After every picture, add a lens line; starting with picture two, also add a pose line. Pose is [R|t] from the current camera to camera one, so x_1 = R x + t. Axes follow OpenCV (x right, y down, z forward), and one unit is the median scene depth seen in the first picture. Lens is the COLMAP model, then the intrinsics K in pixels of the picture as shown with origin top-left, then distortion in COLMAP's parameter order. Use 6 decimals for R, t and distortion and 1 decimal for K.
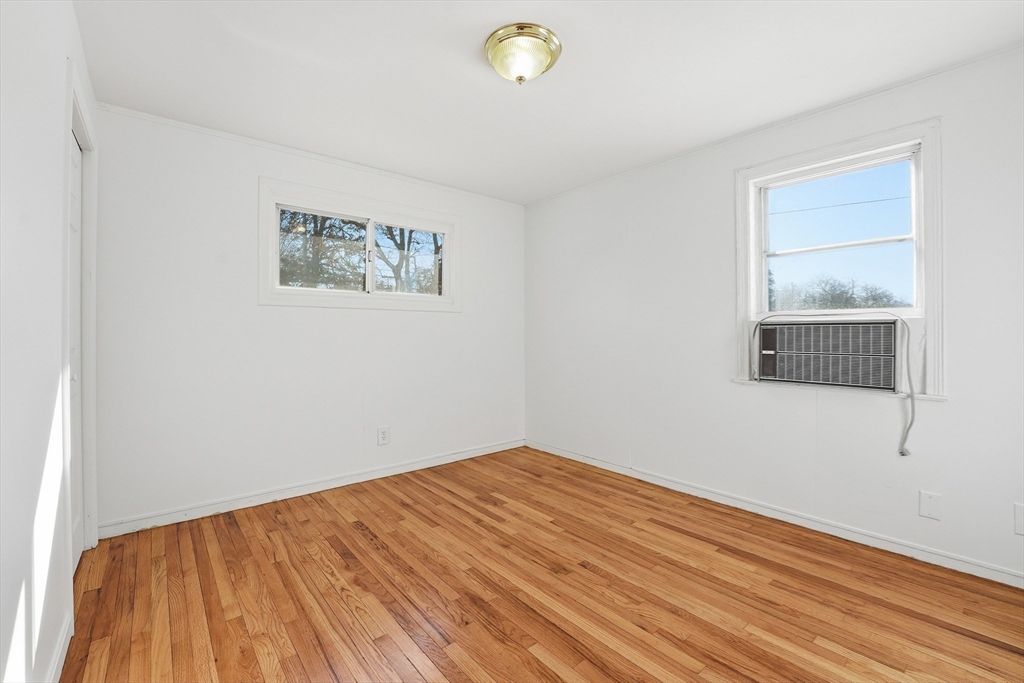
lens RADIAL K [[428.3, 0, 503.6], [0, 428.3, 339.2], [0, 0, 1]] dist [-0.021371, 0.001596]
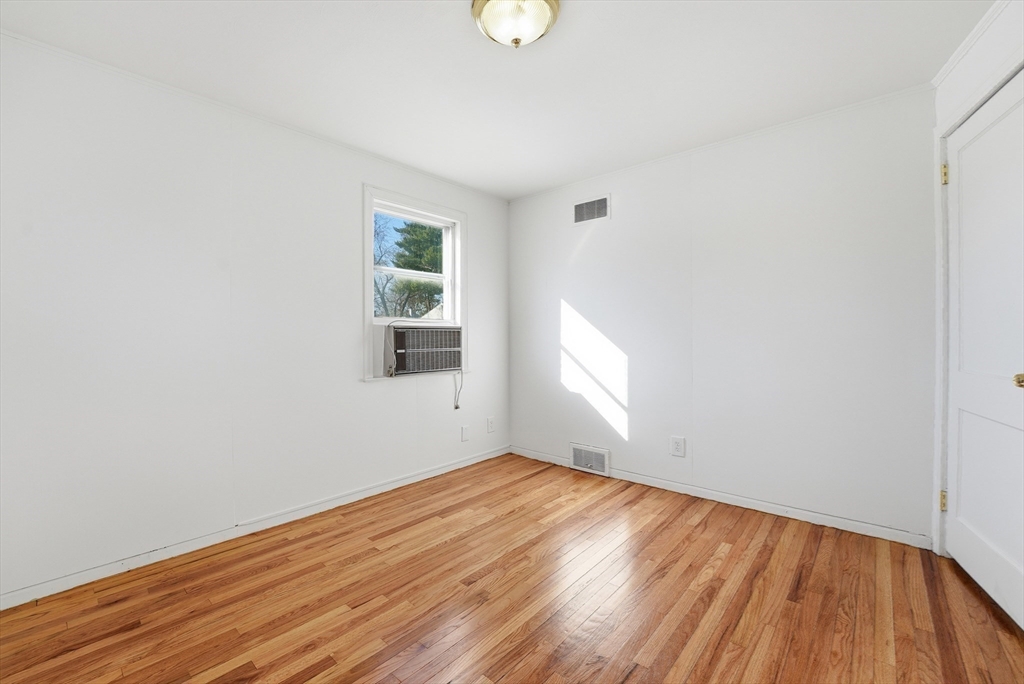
lens RADIAL K [[428.3, 0, 511.5], [0, 428.3, 340.3], [0, 0, 1]] dist [-0.021371, 0.001596]
pose [[-0.162256, -0.007986, 0.986716, -0.616888], [0.016268, 0.999810, 0.010767, -0.006989], [-0.986615, 0.017799, -0.162096, 0.871633]]
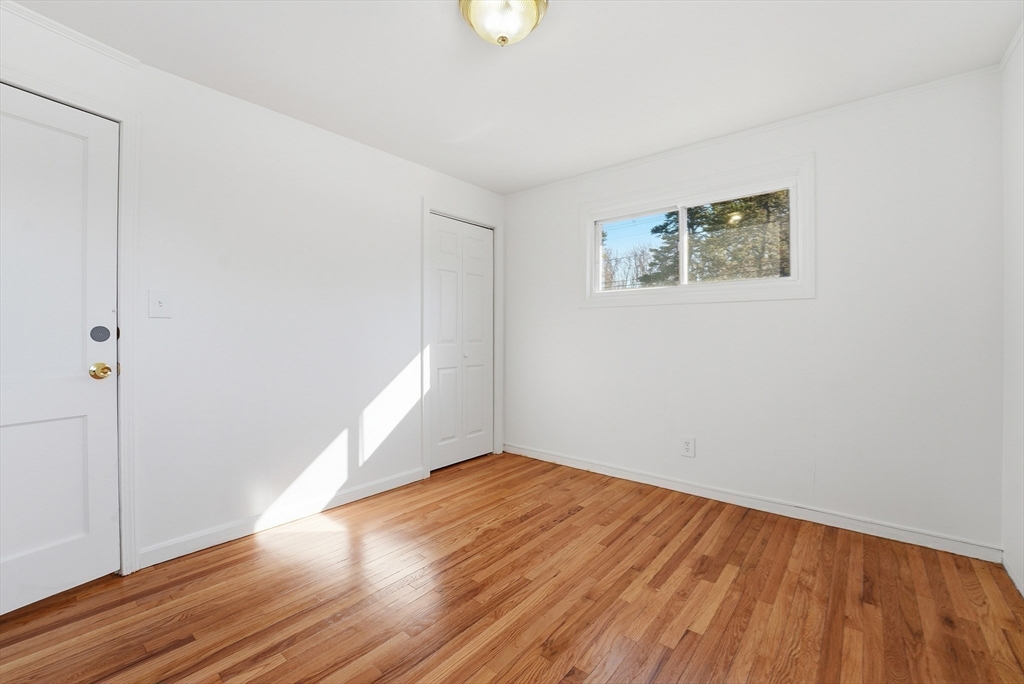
lens RADIAL K [[428.3, 0, 507.1], [0, 428.3, 333.7], [0, 0, 1]] dist [-0.021371, 0.001596]
pose [[0.179667, 0.005690, -0.983711, 0.684643], [-0.007513, 0.999962, 0.004412, -0.007222], [0.983699, 0.006598, 0.179703, 0.640722]]
